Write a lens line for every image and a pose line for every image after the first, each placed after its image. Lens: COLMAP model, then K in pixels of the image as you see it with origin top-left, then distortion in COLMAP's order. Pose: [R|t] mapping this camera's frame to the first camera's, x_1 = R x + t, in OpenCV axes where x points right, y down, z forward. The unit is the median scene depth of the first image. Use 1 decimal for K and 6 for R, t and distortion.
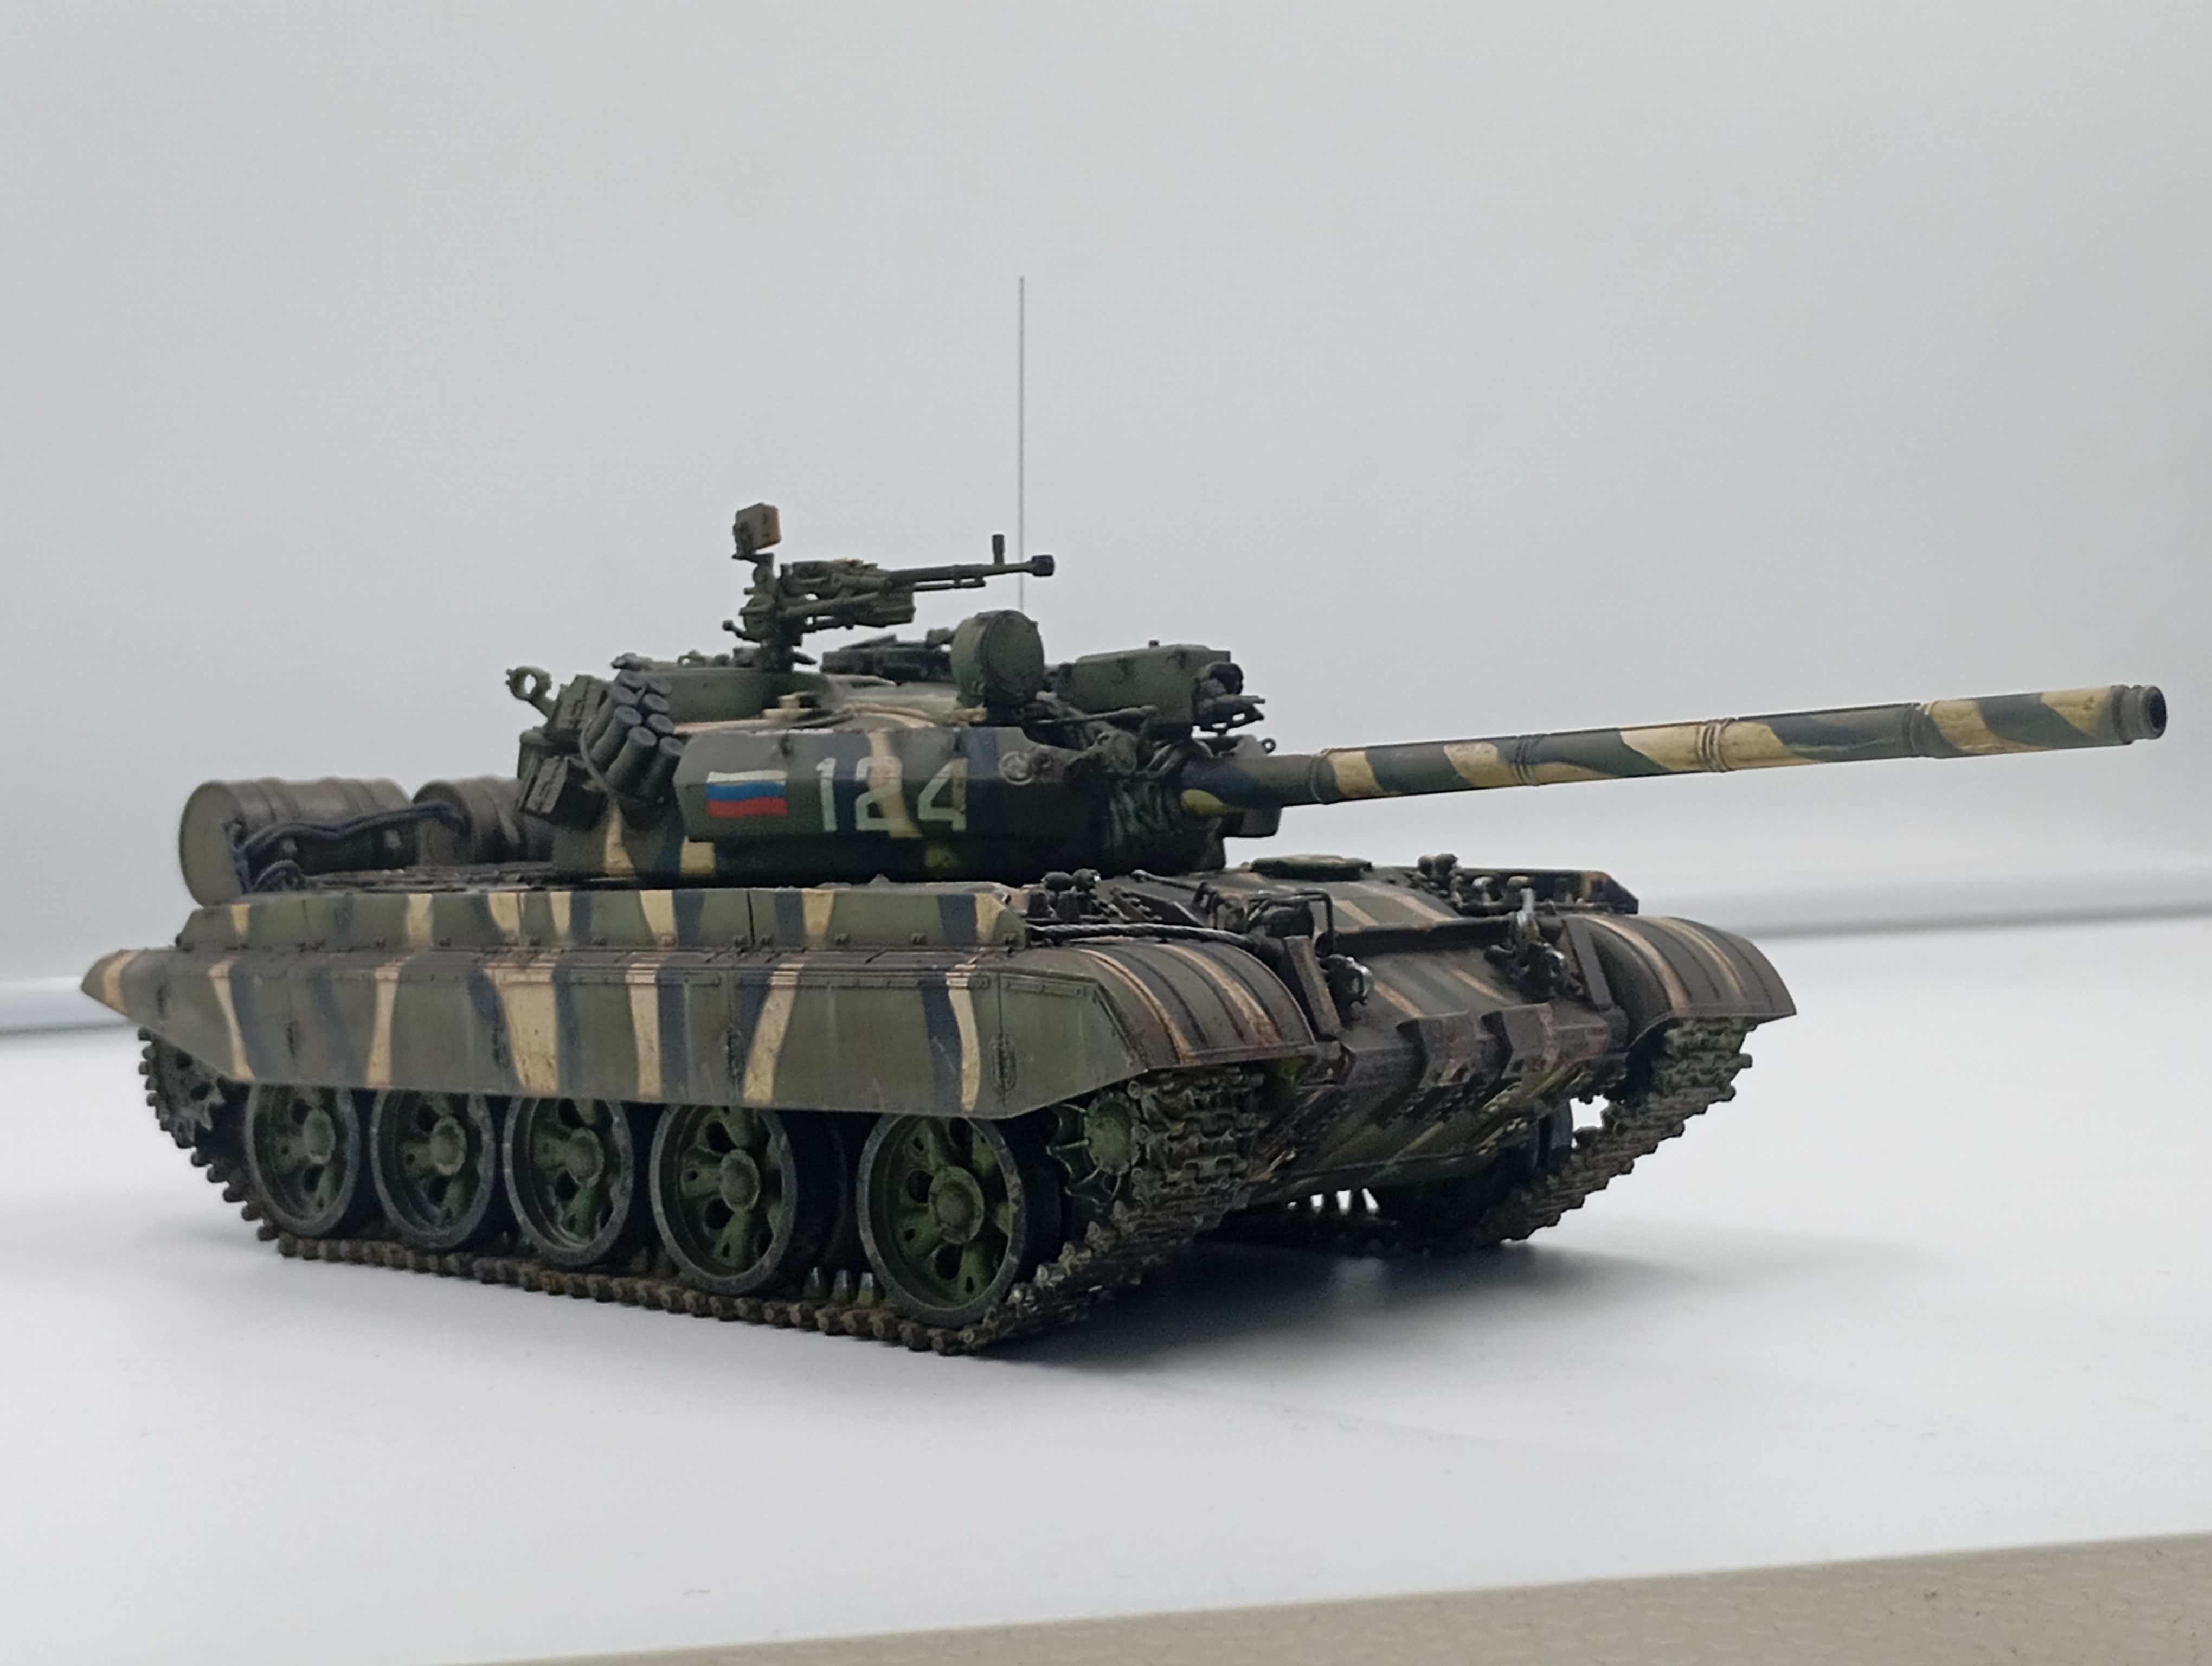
lens RADIAL K [[3770.4, 0, 1094.6], [0, 3770.4, 828.2], [0, 0, 1]] dist [0.058159, 0.000000]
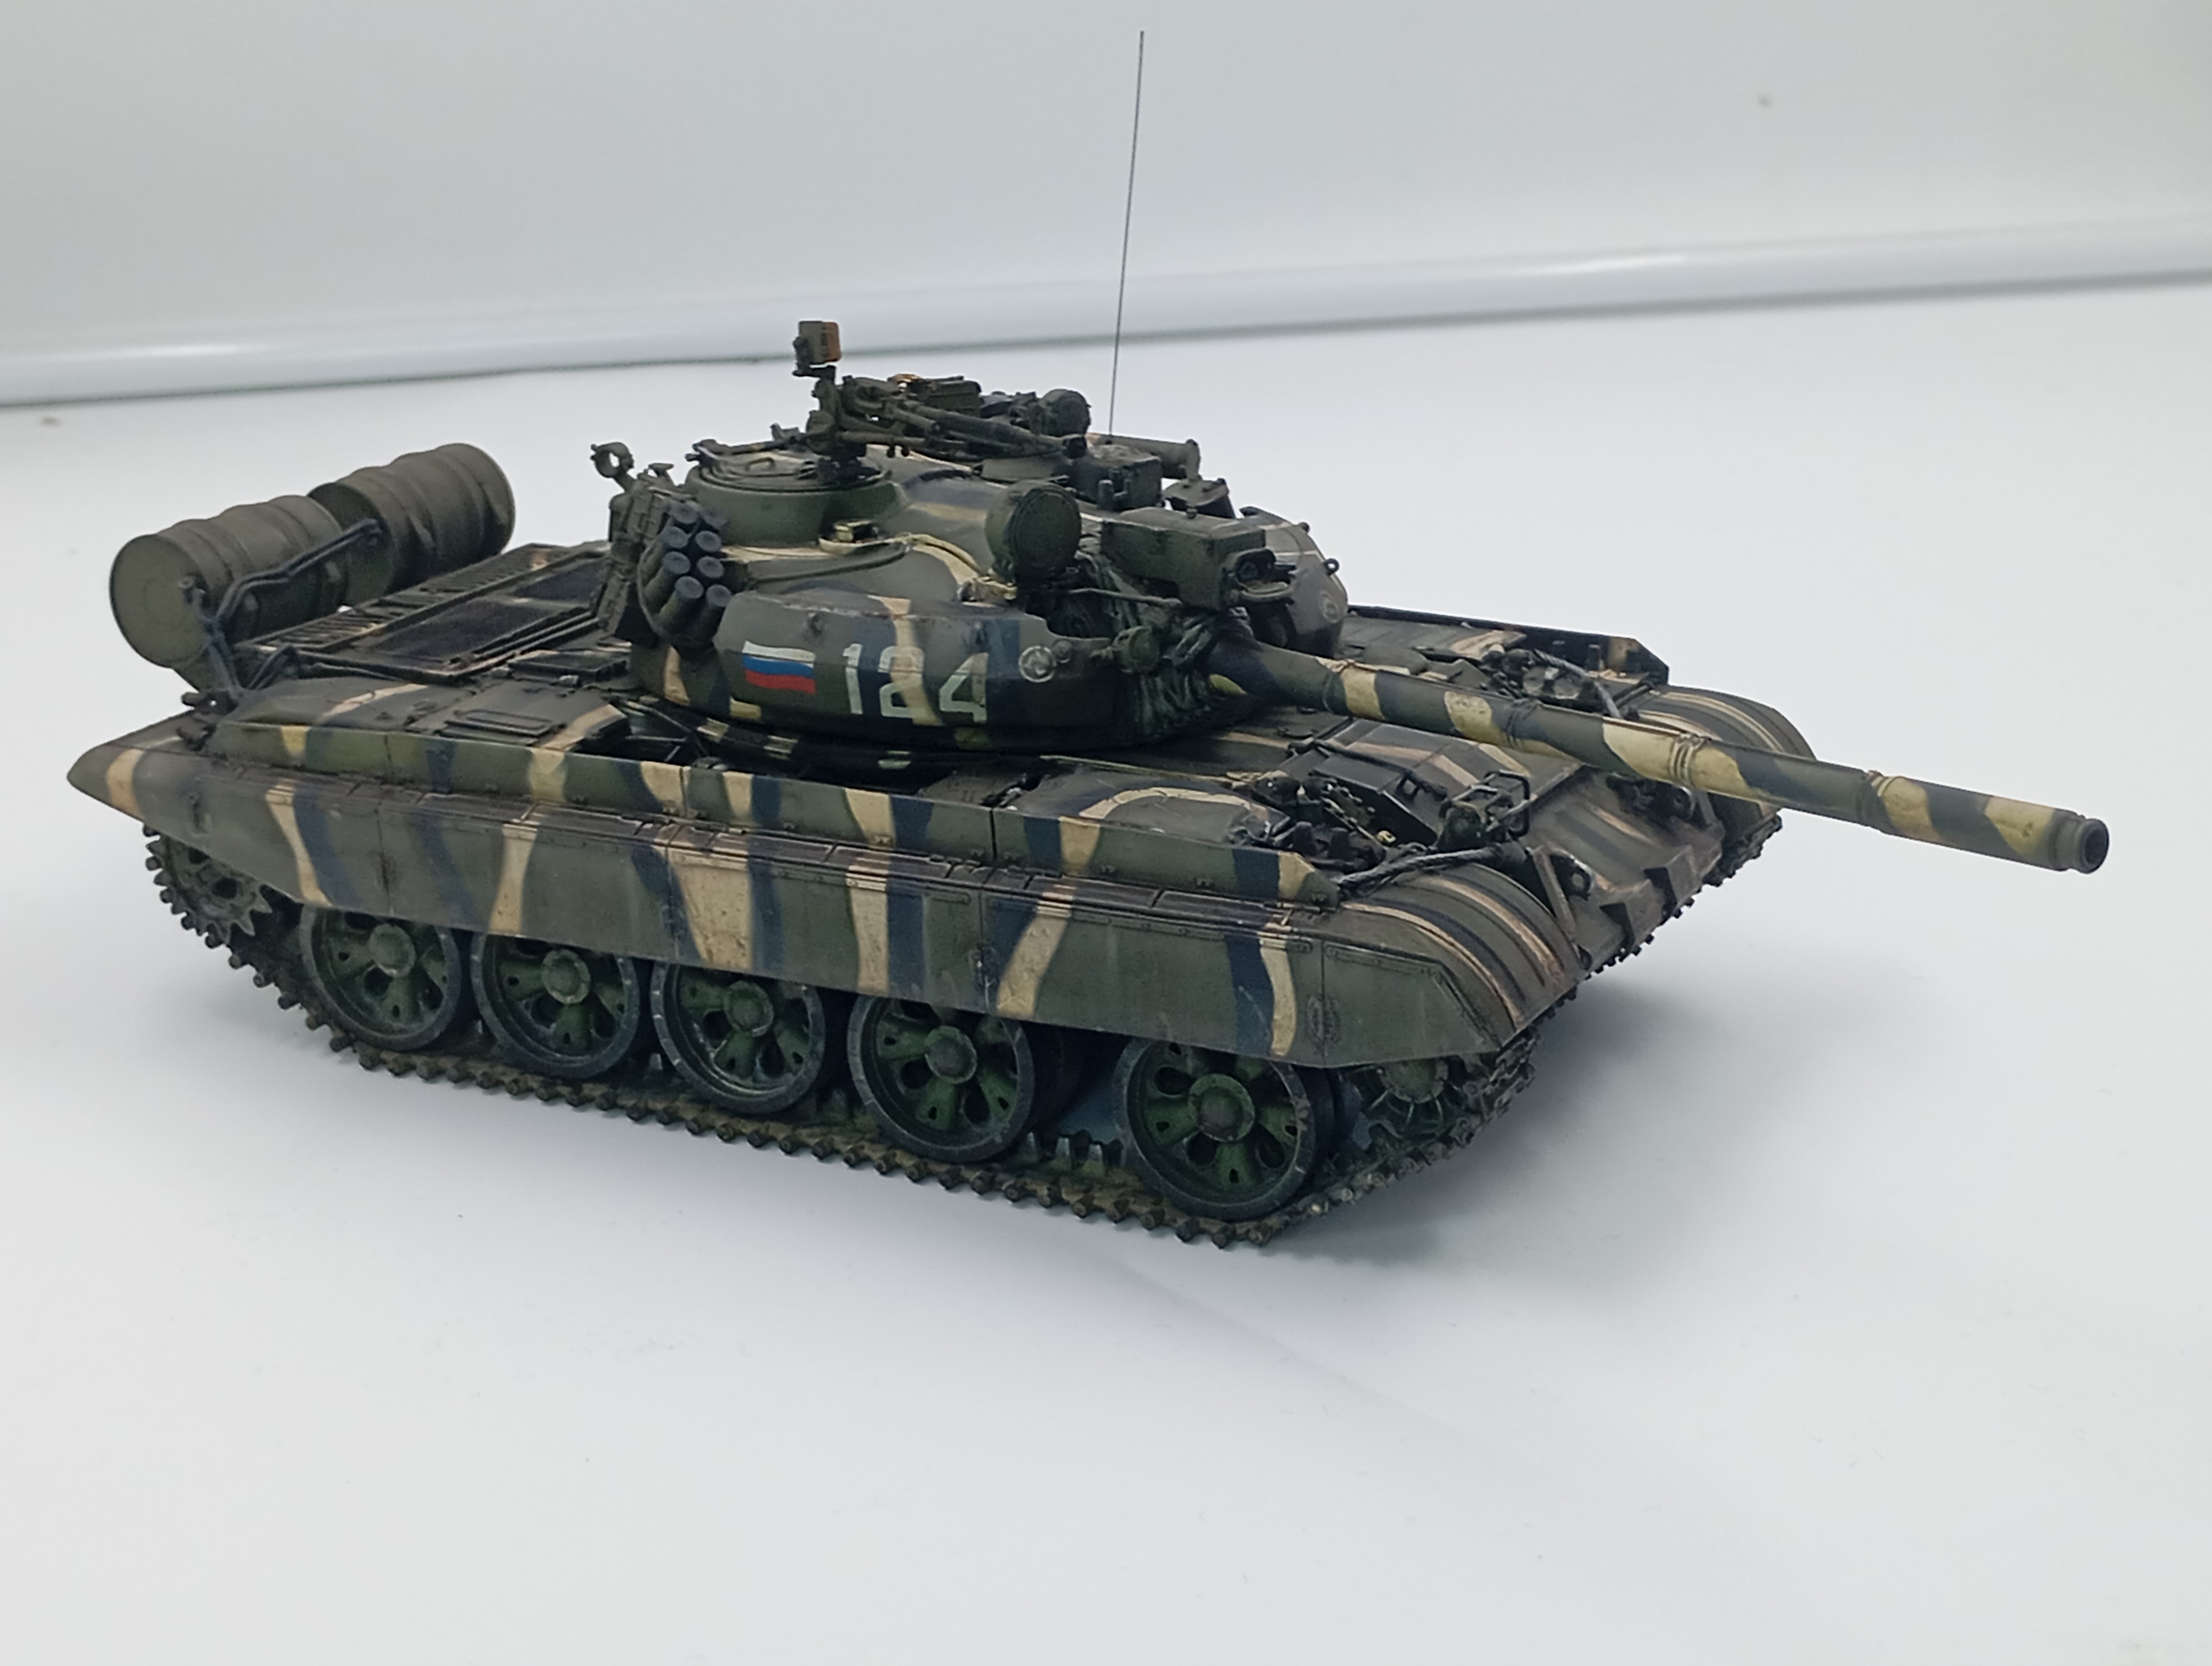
lens RADIAL K [[3770.4, 0, 1111.3], [0, 3770.4, 828.4], [0, 0, 1]] dist [0.058159, 0.000000]
pose [[0.957939, -0.078392, 0.276057, -0.322749], [-0.004134, 0.958096, 0.286416, -0.255618], [-0.286942, -0.275510, 0.917474, 0.047218]]
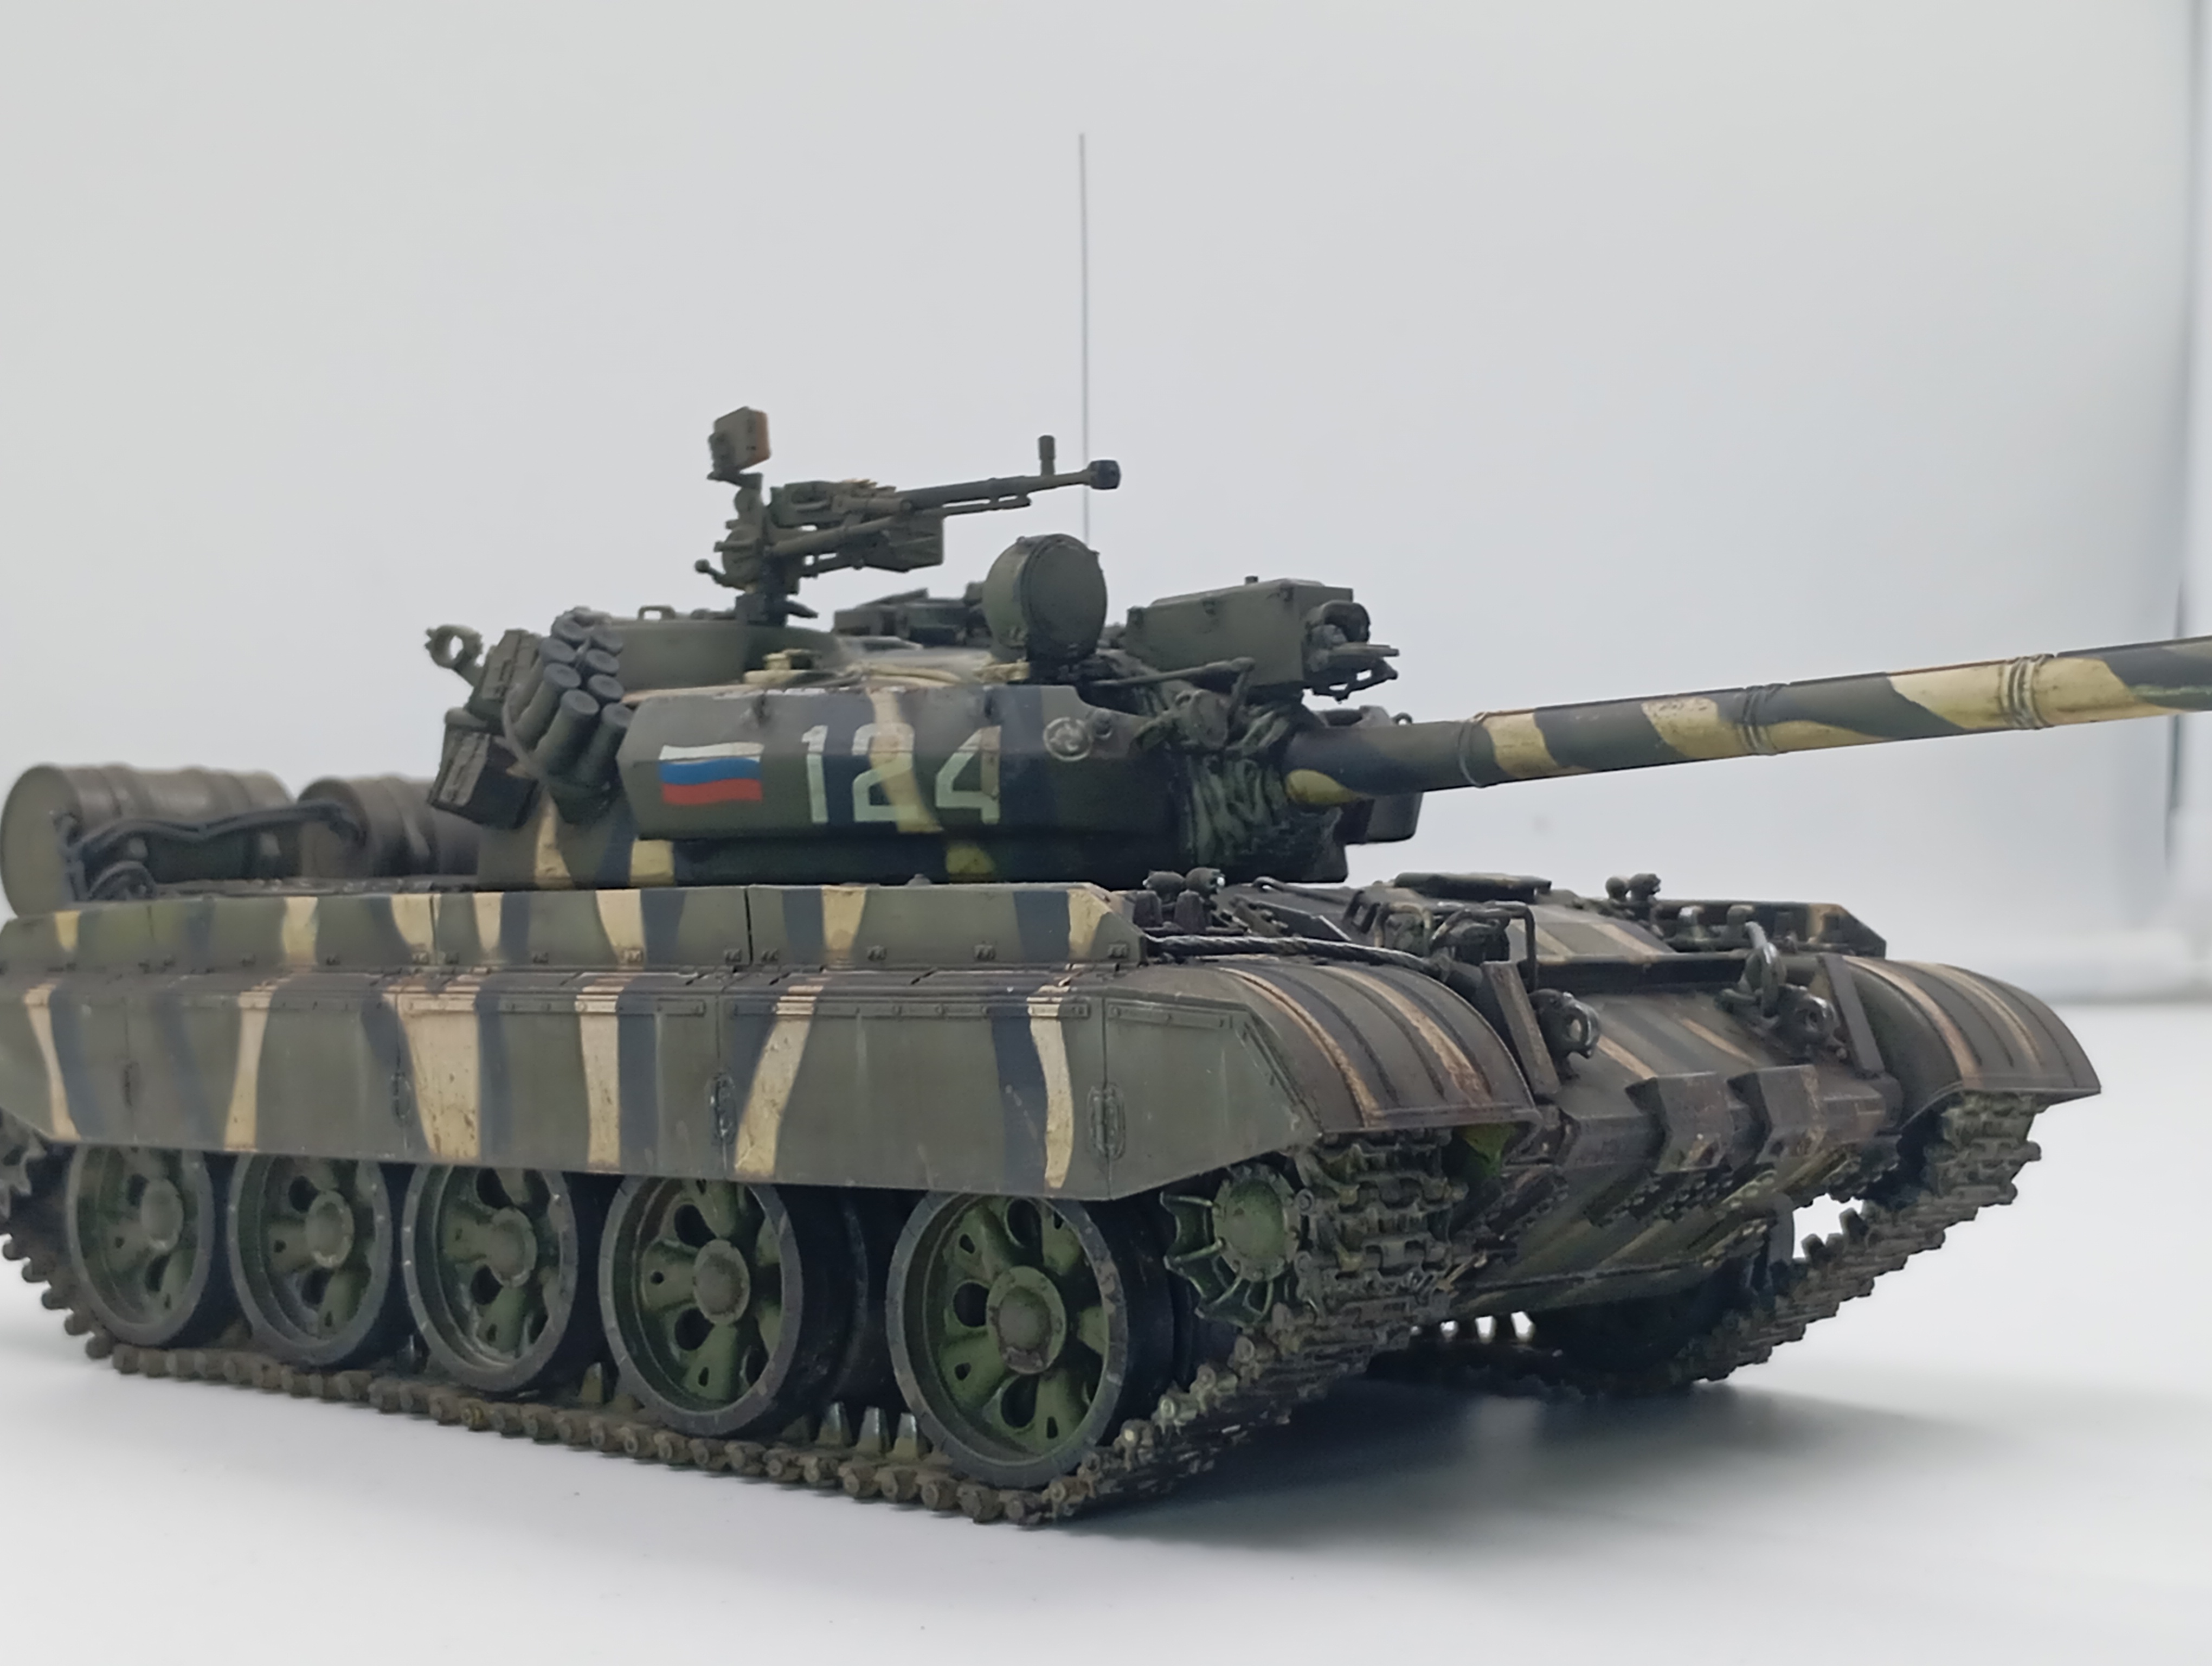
lens RADIAL K [[3770.4, 0, 1089.2], [0, 3770.4, 831.6], [0, 0, 1]] dist [0.058159, 0.000000]
pose [[0.999409, 0.022555, 0.025935, -0.041330], [-0.021756, 0.999292, -0.030693, 0.025096], [-0.026609, 0.030111, 0.999192, 0.242294]]
